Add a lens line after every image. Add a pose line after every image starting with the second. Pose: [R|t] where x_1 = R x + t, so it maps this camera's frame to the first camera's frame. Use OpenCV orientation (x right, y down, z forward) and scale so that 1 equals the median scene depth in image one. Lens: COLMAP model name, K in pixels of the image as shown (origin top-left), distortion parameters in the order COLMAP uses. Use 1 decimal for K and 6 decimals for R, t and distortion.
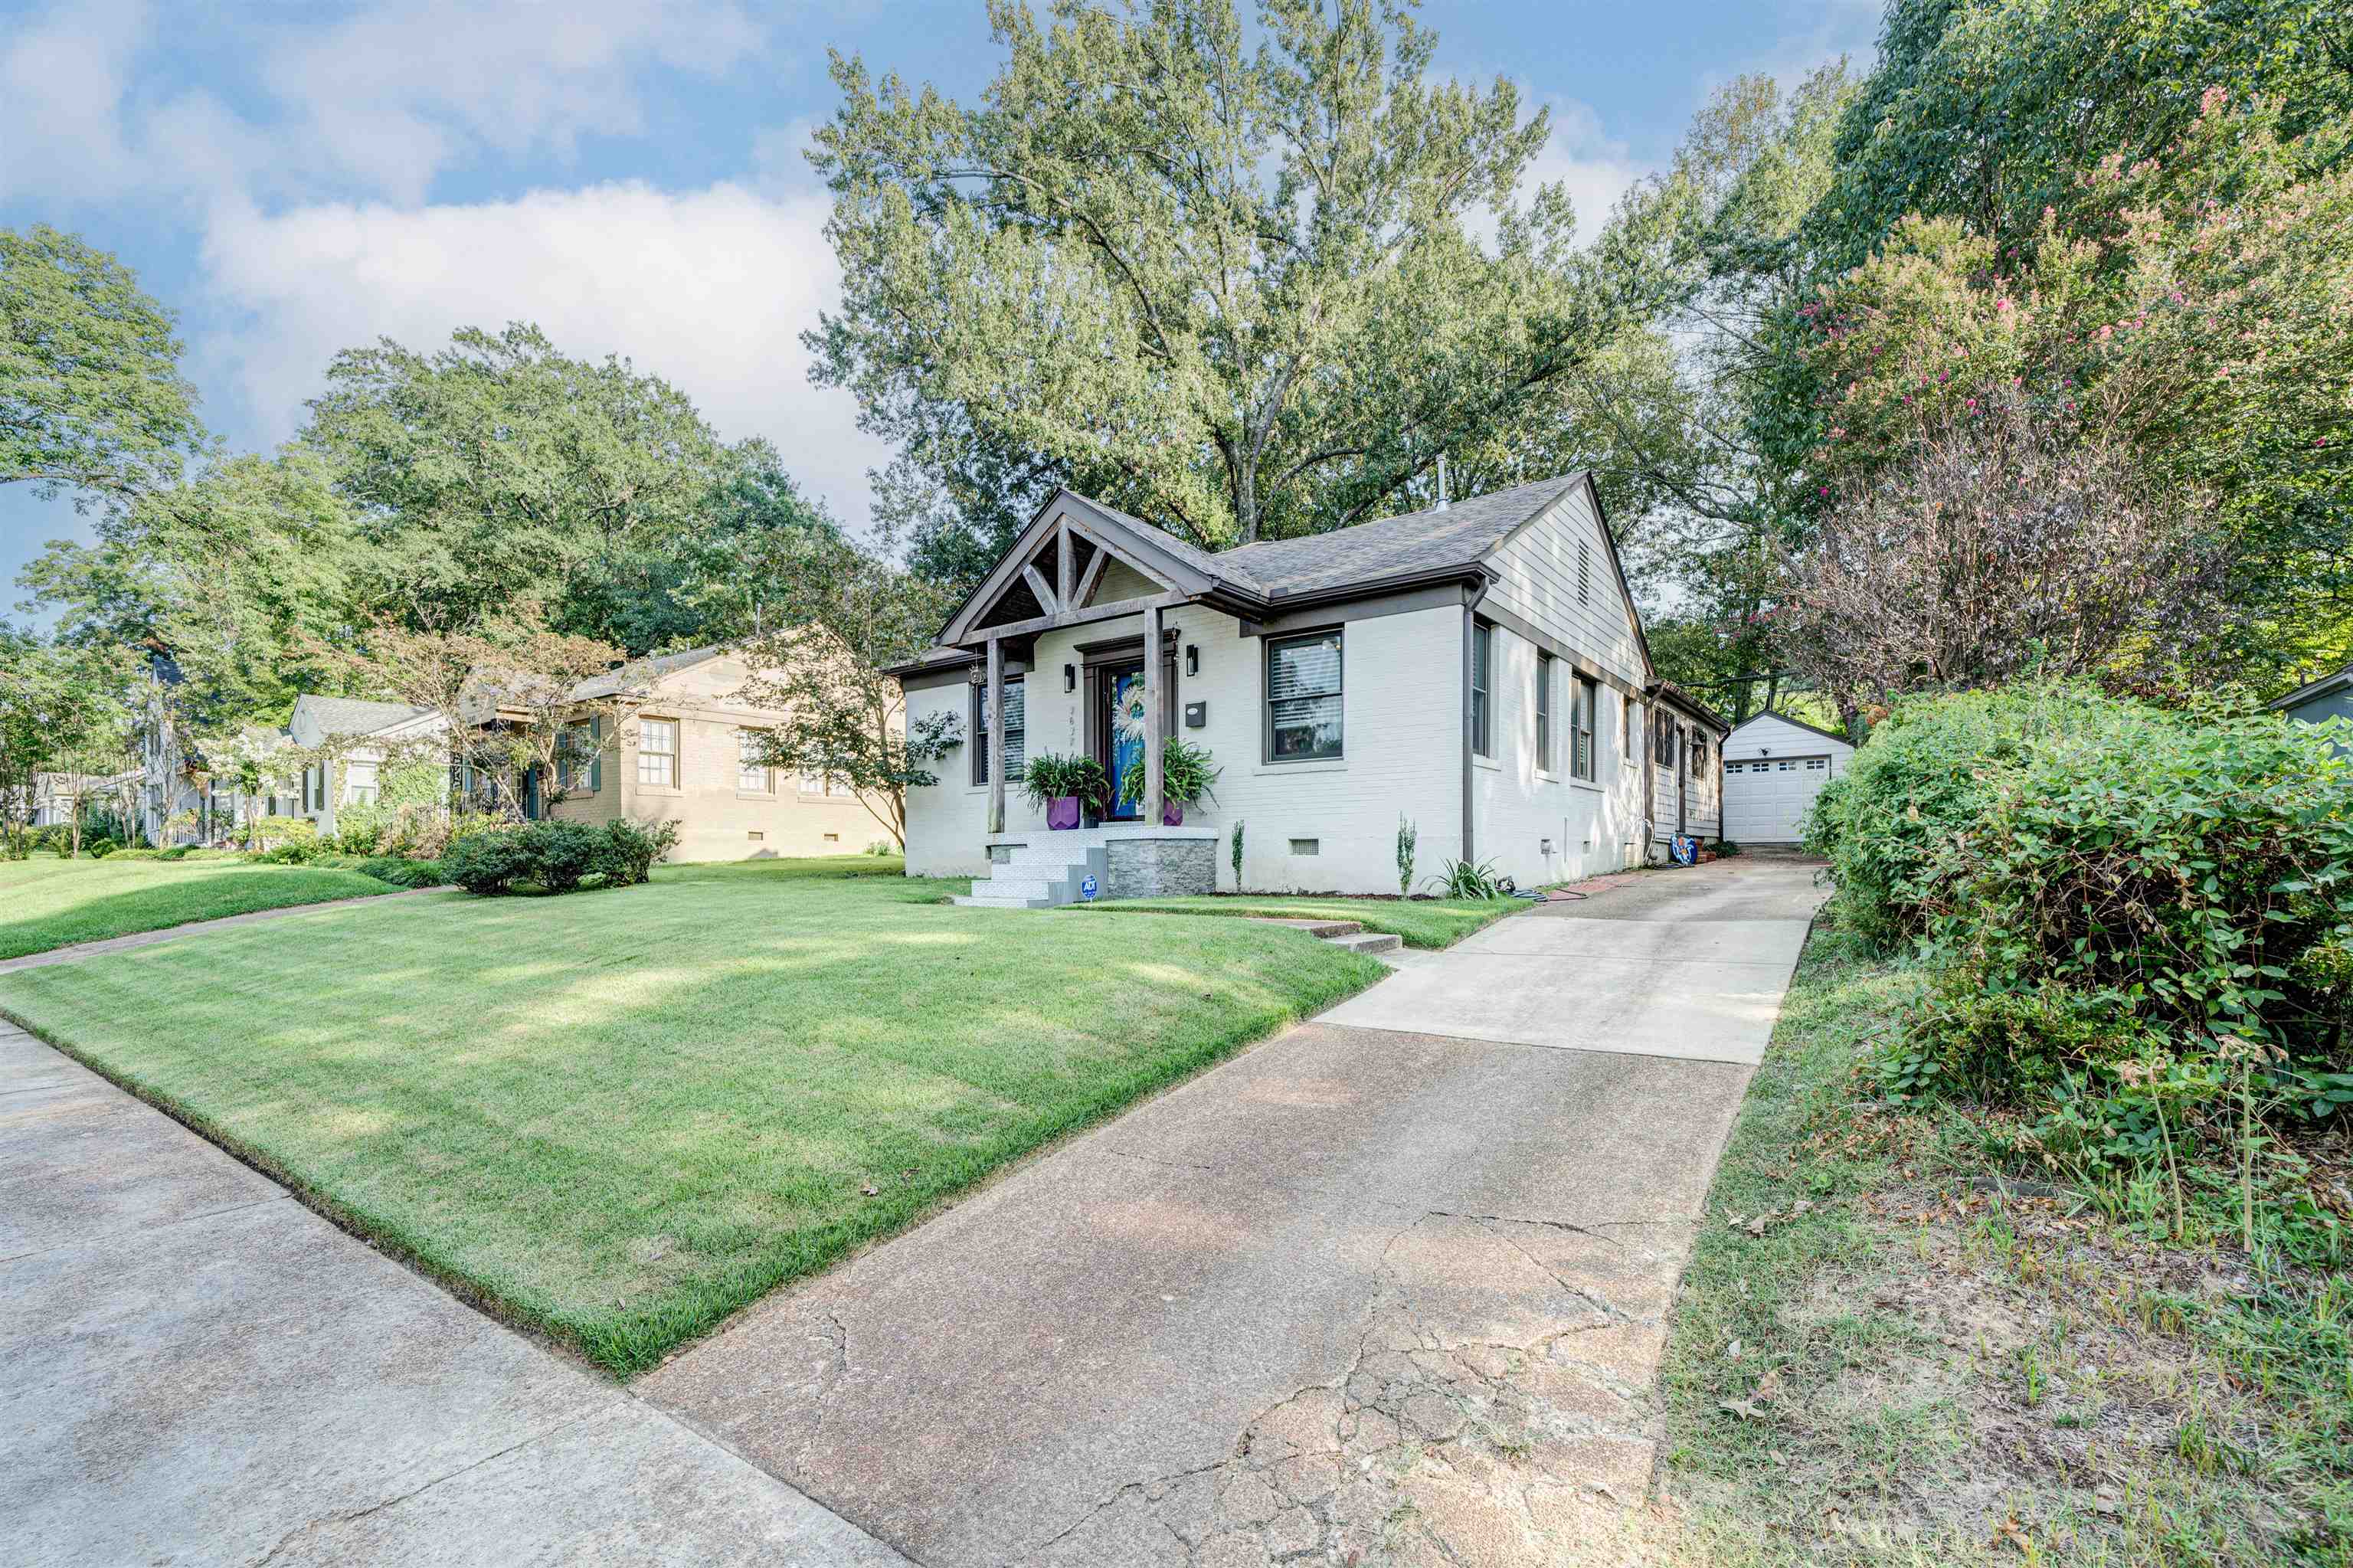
lens RADIAL K [[1023.4, 0, 1174.3], [0, 1023.4, 846.6], [0, 0, 1]] dist [0.001550, 0.000053]
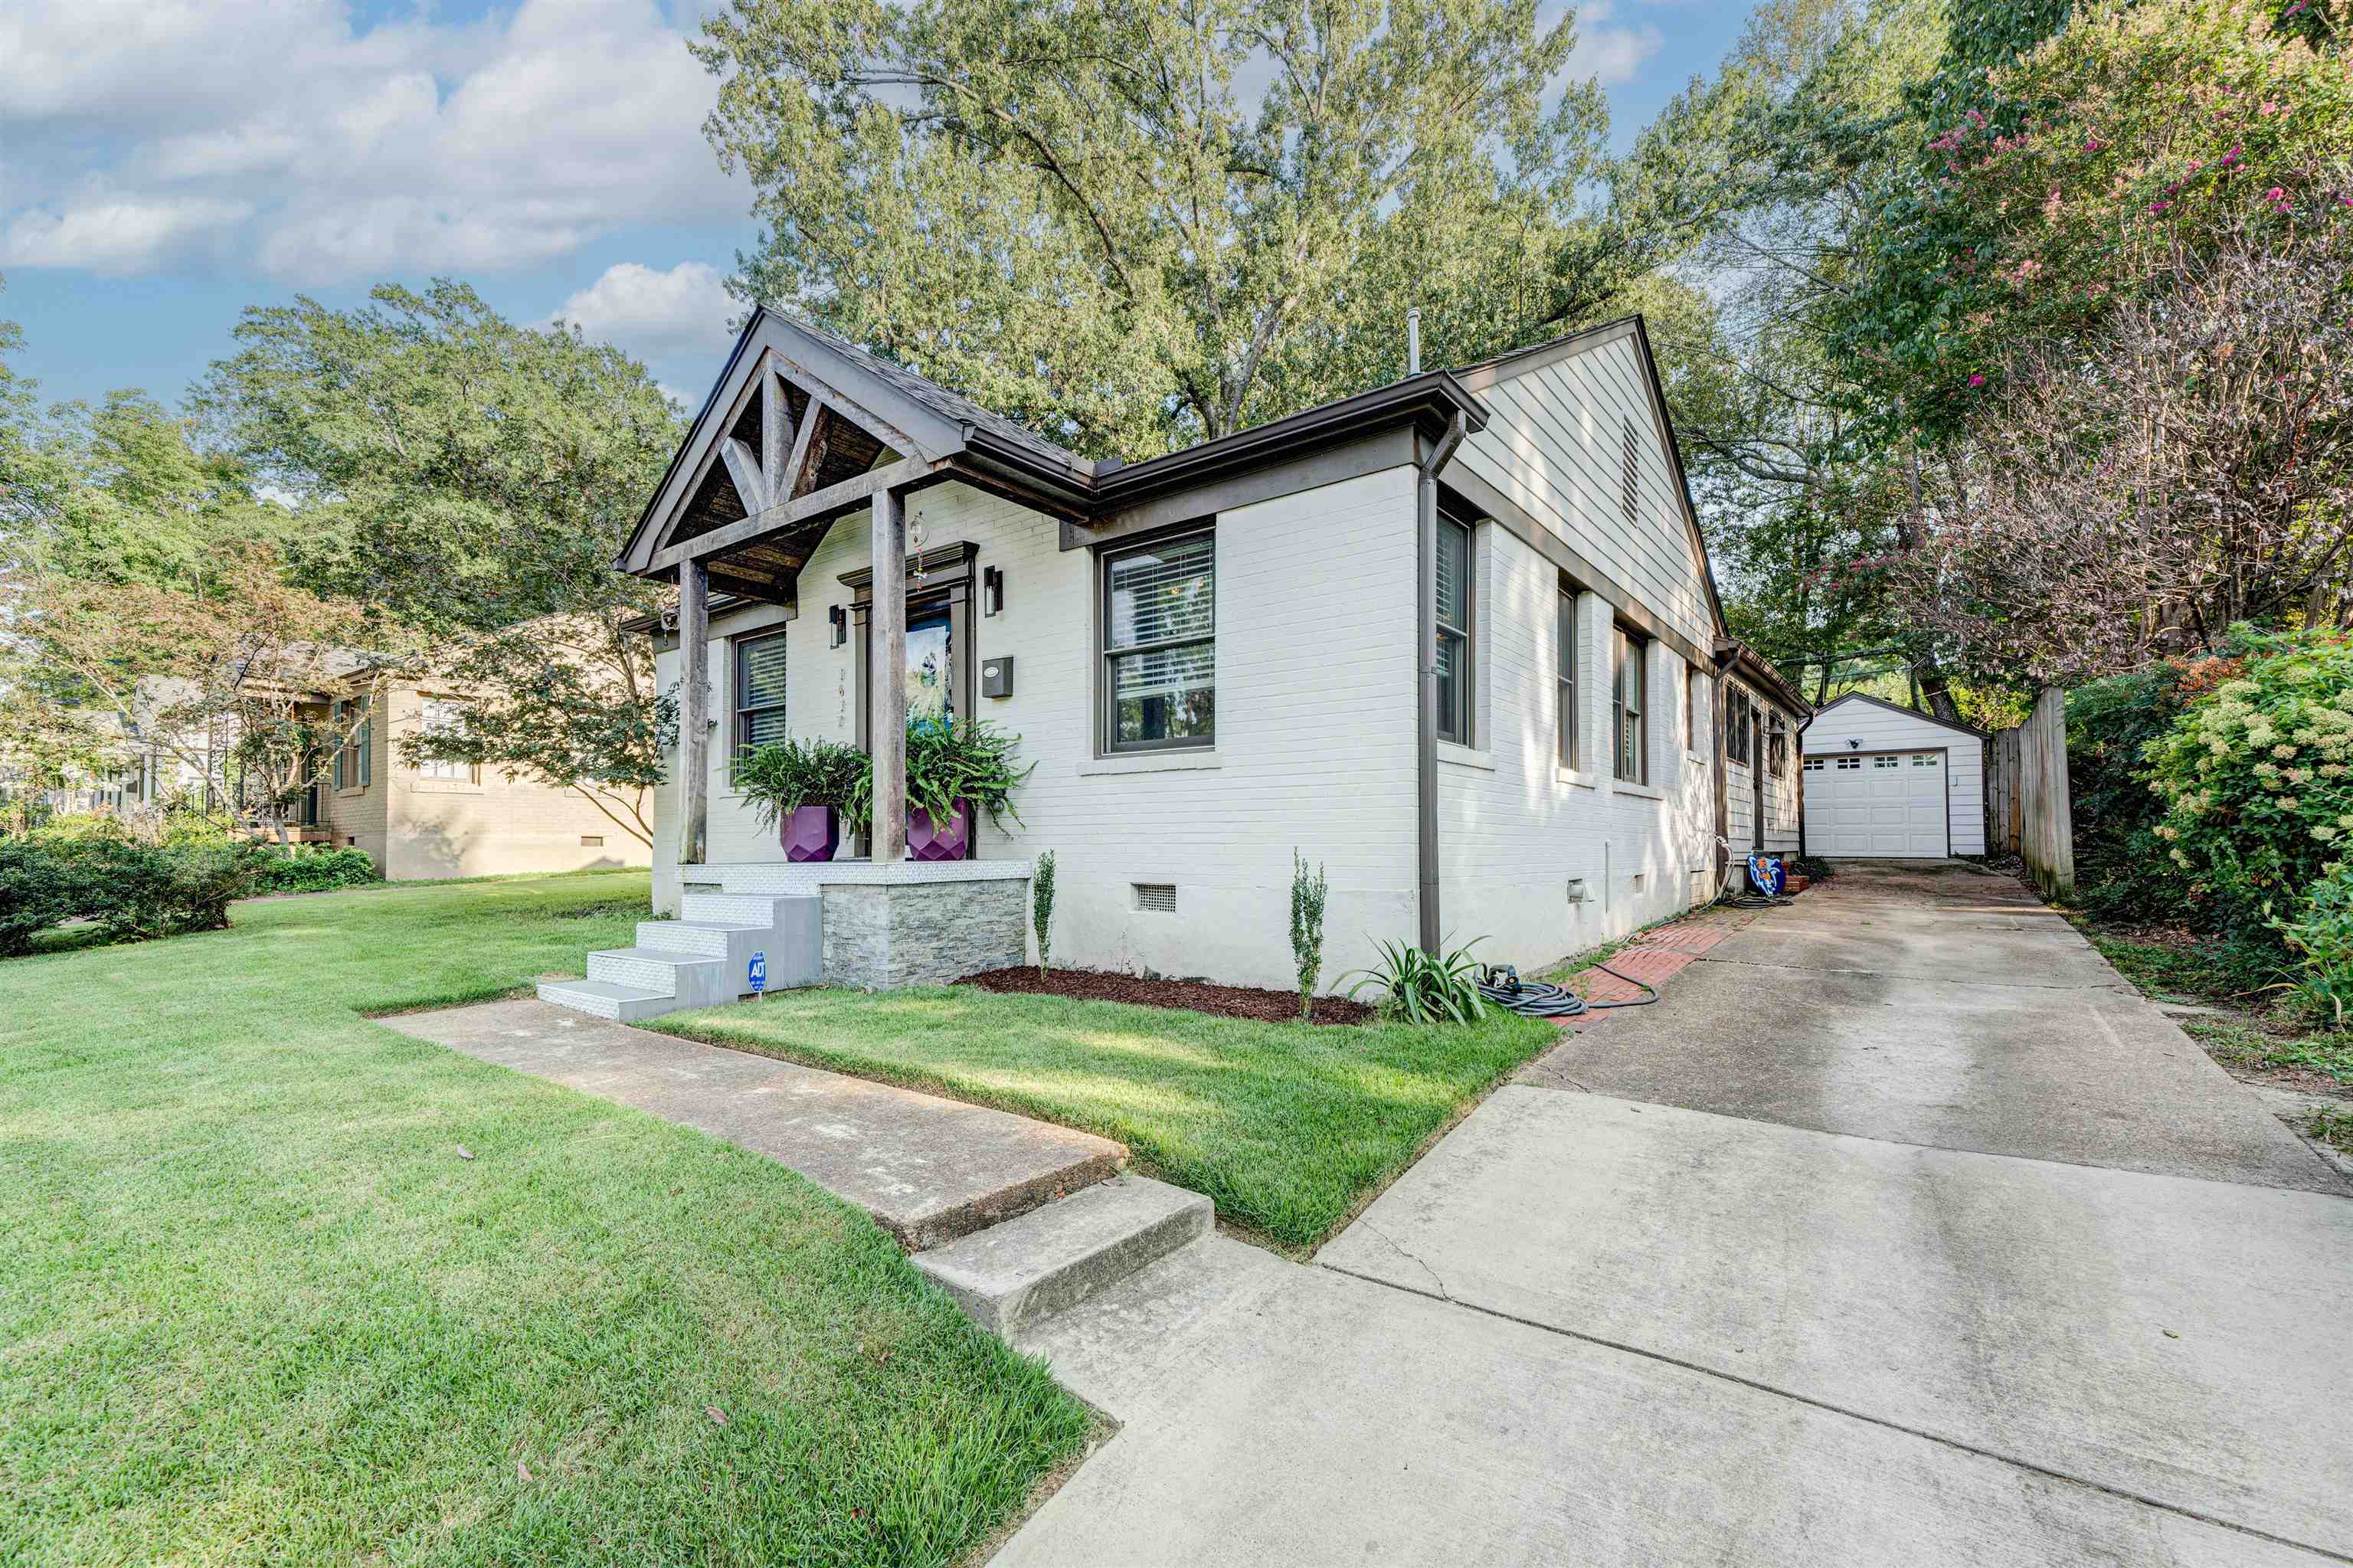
lens RADIAL K [[1008.2, 0, 1136.9], [0, 1008.2, 788.1], [0, 0, 1]] dist [0.041489, 0.000269]
pose [[0.998471, 0.005933, -0.054964, 0.077475], [-0.008654, 0.998741, -0.049409, -0.017801], [0.054602, 0.049809, 0.997265, 0.217665]]
